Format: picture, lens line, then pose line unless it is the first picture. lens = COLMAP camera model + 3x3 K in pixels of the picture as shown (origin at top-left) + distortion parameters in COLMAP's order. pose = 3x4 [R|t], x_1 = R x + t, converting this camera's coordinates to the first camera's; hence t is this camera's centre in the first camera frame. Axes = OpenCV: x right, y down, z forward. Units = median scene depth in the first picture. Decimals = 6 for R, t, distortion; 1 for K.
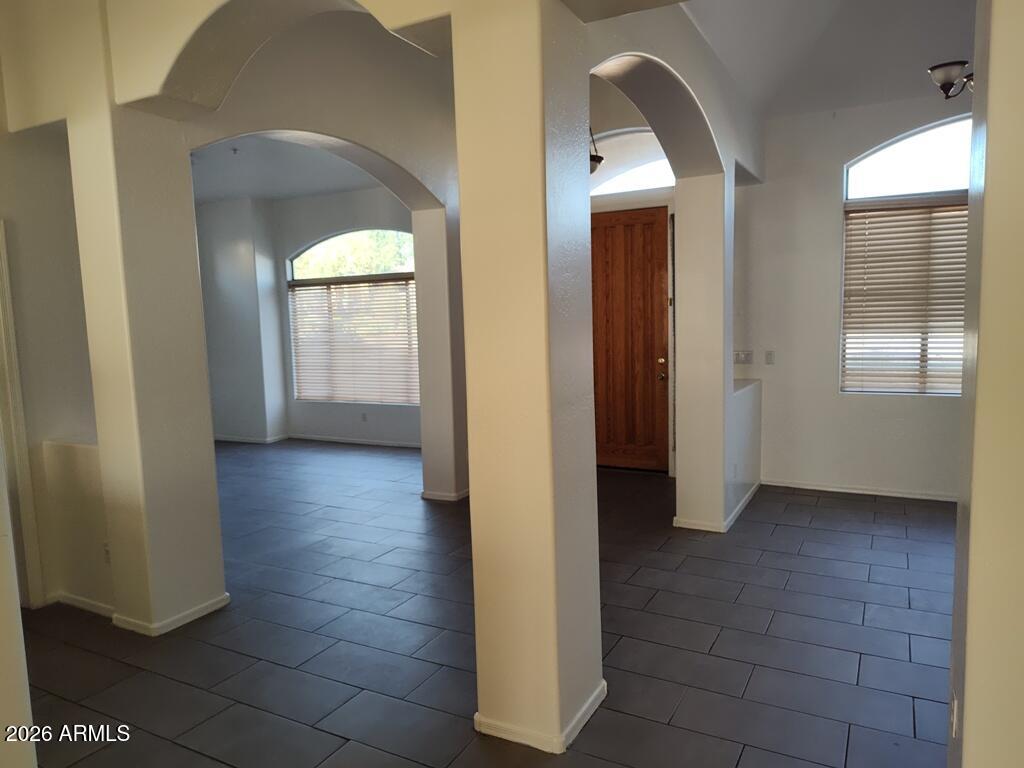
lens RADIAL K [[705.4, 0, 512.0], [0, 705.4, 387.1], [0, 0, 1]] dist [-0.006392, -0.001207]
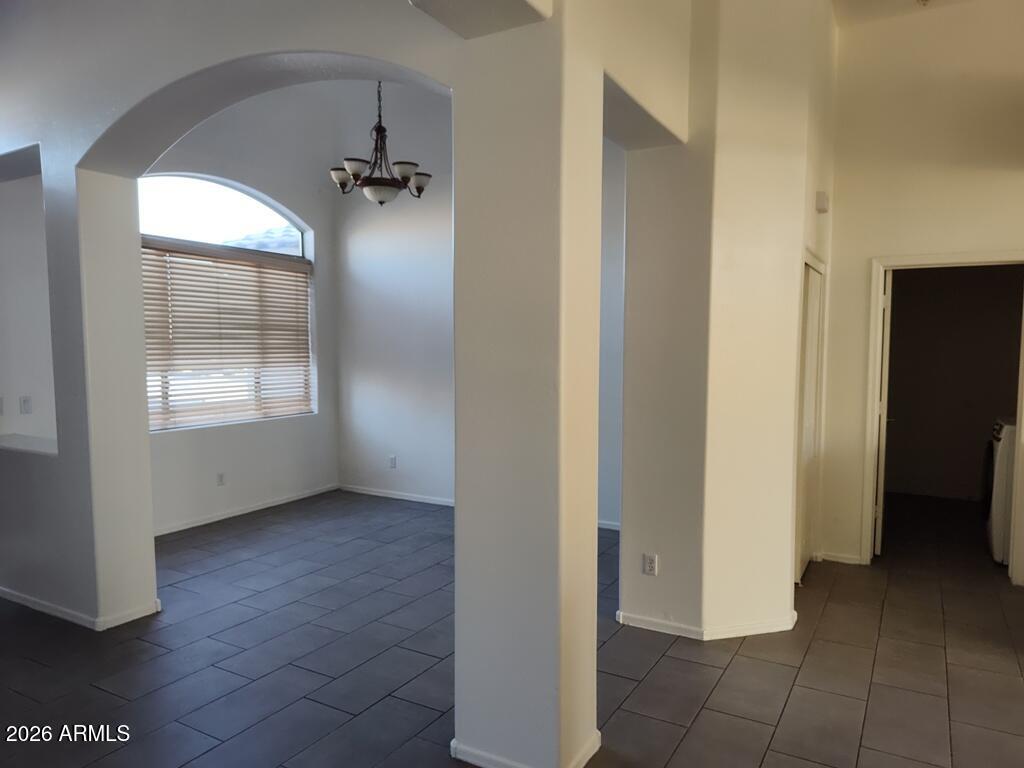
lens RADIAL K [[705.4, 0, 511.0], [0, 705.4, 382.8], [0, 0, 1]] dist [-0.006392, -0.001207]
pose [[0.041313, -0.035801, 0.998505, -0.446793], [0.118819, 0.992442, 0.030668, -0.031990], [-0.992056, 0.117374, 0.045254, 0.465770]]
